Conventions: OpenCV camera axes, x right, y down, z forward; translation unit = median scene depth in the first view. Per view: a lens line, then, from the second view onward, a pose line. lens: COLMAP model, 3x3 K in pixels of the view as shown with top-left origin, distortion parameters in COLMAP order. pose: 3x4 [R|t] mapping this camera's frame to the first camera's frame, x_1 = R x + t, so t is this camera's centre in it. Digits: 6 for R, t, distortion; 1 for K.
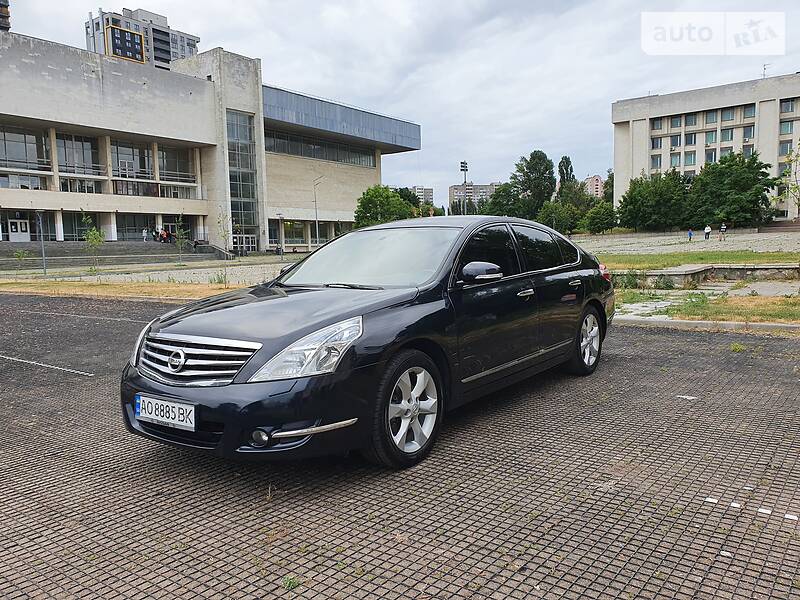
lens RADIAL K [[635.3, 0, 398.0], [0, 635.3, 295.8], [0, 0, 1]] dist [0.024289, -0.008157]
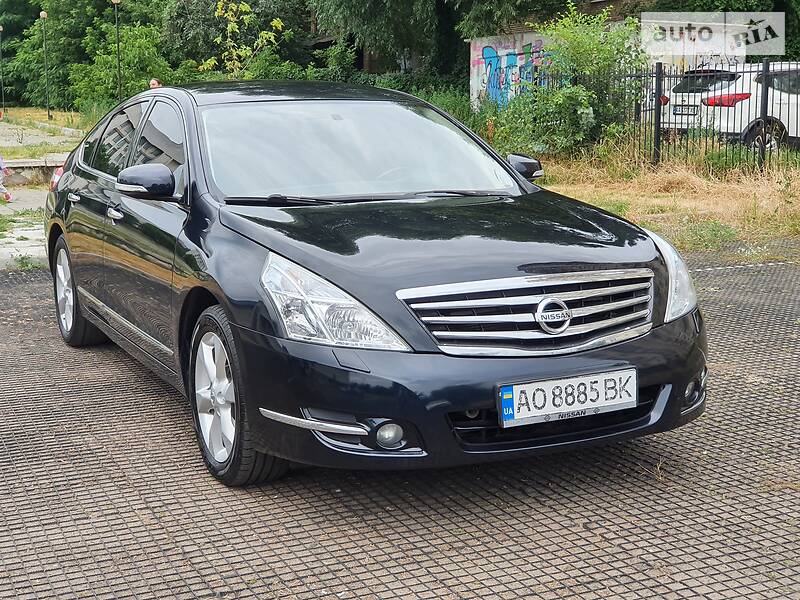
lens RADIAL K [[1209.3, 0, 386.5], [0, 1209.3, 292.3], [0, 0, 1]] dist [0.070253, 0.000000]
pose [[0.470473, -0.112845, 0.875169, -1.171522], [0.065616, 0.993517, 0.092832, -0.033073], [-0.879972, 0.013751, 0.474827, 0.468237]]
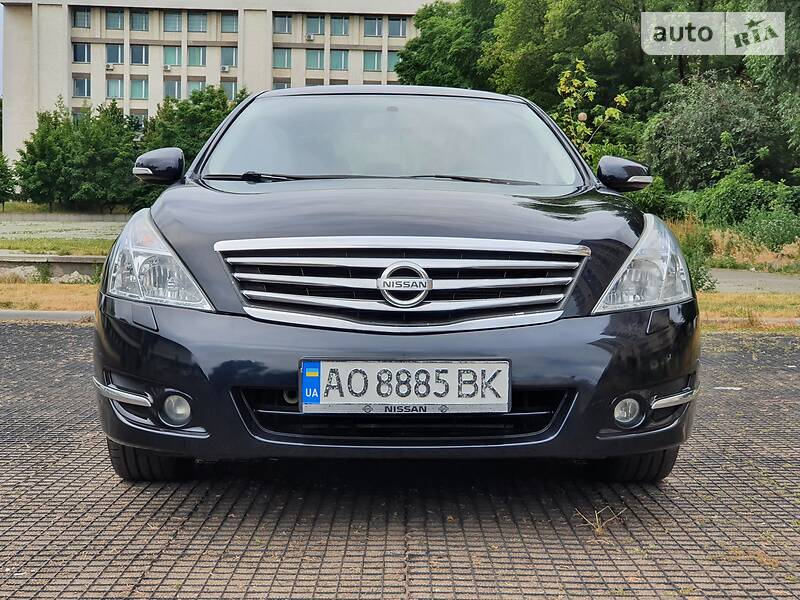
lens RADIAL K [[1209.3, 0, 413.2], [0, 1209.3, 300.4], [0, 0, 1]] dist [0.070253, 0.000000]
pose [[0.778947, 0.008696, 0.627030, -0.743296], [0.009711, 0.999617, -0.025927, 0.111454], [-0.627015, 0.026285, 0.778563, 0.219839]]
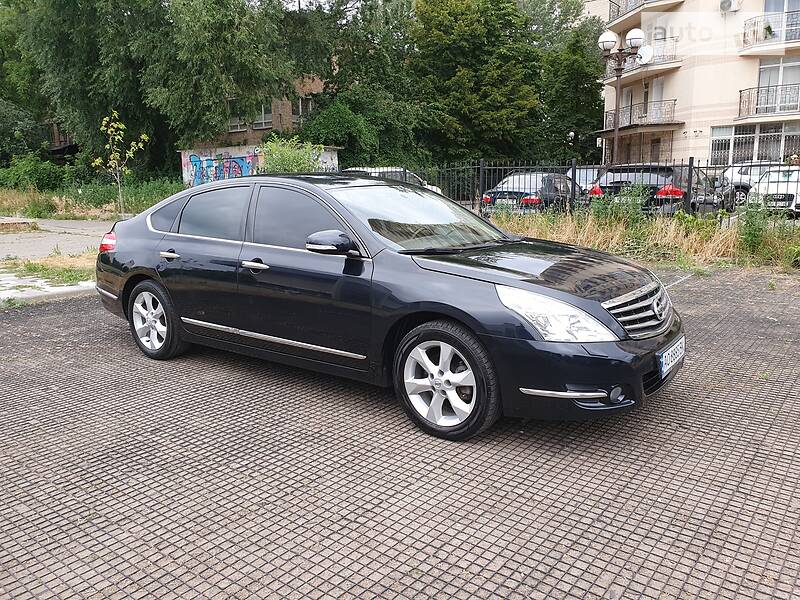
lens RADIAL K [[635.3, 0, 398.2], [0, 635.3, 295.0], [0, 0, 1]] dist [0.024289, -0.008157]
pose [[0.020998, -0.145134, 0.989189, -1.128885], [0.091885, 0.985500, 0.142643, -0.091551], [-0.995548, 0.087897, 0.034030, 1.122177]]
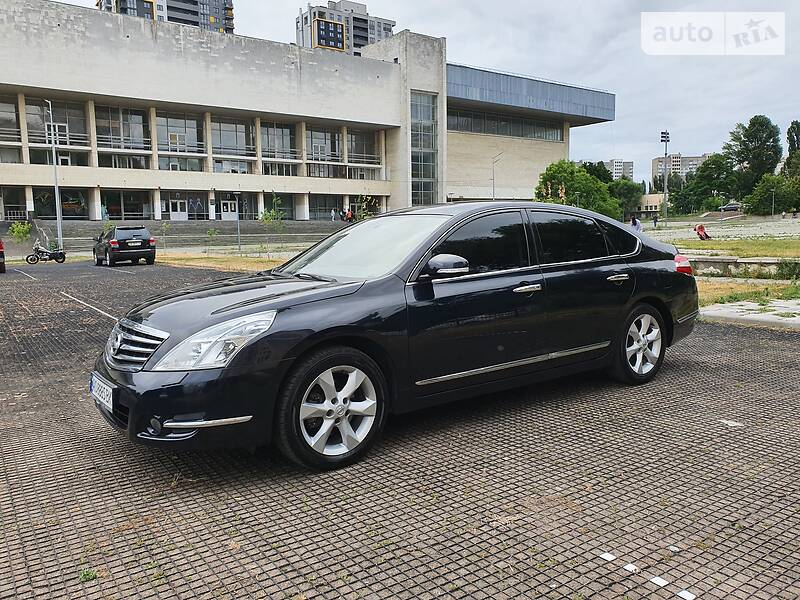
lens RADIAL K [[635.3, 0, 386.9], [0, 635.3, 299.3], [0, 0, 1]] dist [0.024289, -0.008157]
pose [[0.952583, 0.040109, -0.301624, 0.319800], [-0.028390, 0.998666, 0.043138, -0.026016], [0.302952, -0.032529, 0.952451, 0.103466]]
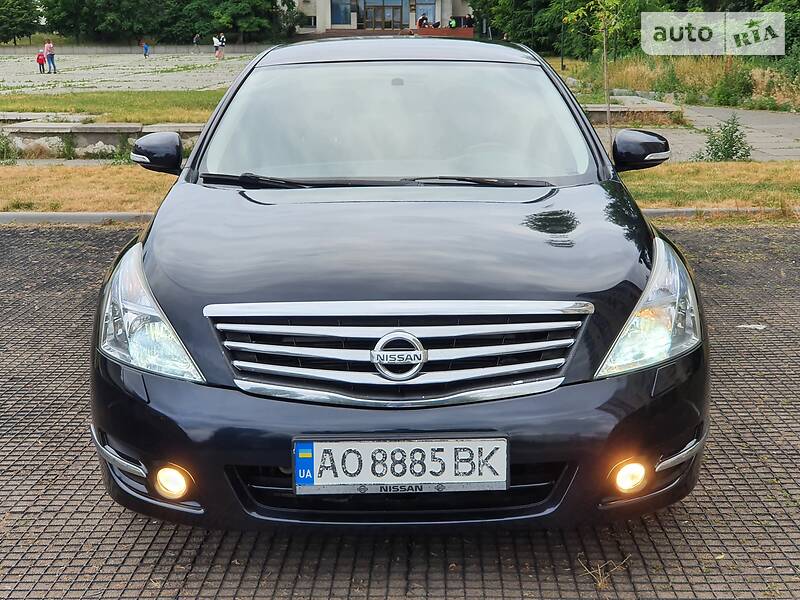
lens RADIAL K [[1209.3, 0, 405.6], [0, 1209.3, 304.2], [0, 0, 1]] dist [0.070253, 0.000000]
pose [[0.800018, -0.095422, 0.592339, -0.701172], [0.027651, 0.992086, 0.122474, -0.037044], [-0.599338, -0.081603, 0.796326, 0.228996]]
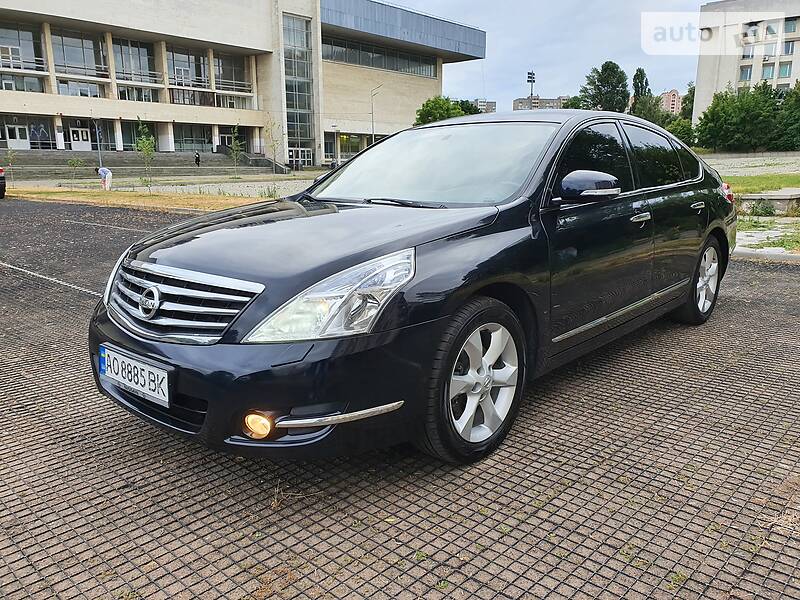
lens RADIAL K [[635.3, 0, 397.9], [0, 635.3, 300.7], [0, 0, 1]] dist [0.024289, -0.008157]
pose [[0.995791, 0.038165, -0.083324, -0.013951], [-0.026610, 0.990402, 0.135630, -0.002125], [0.087700, -0.132842, 0.987250, 0.267143]]
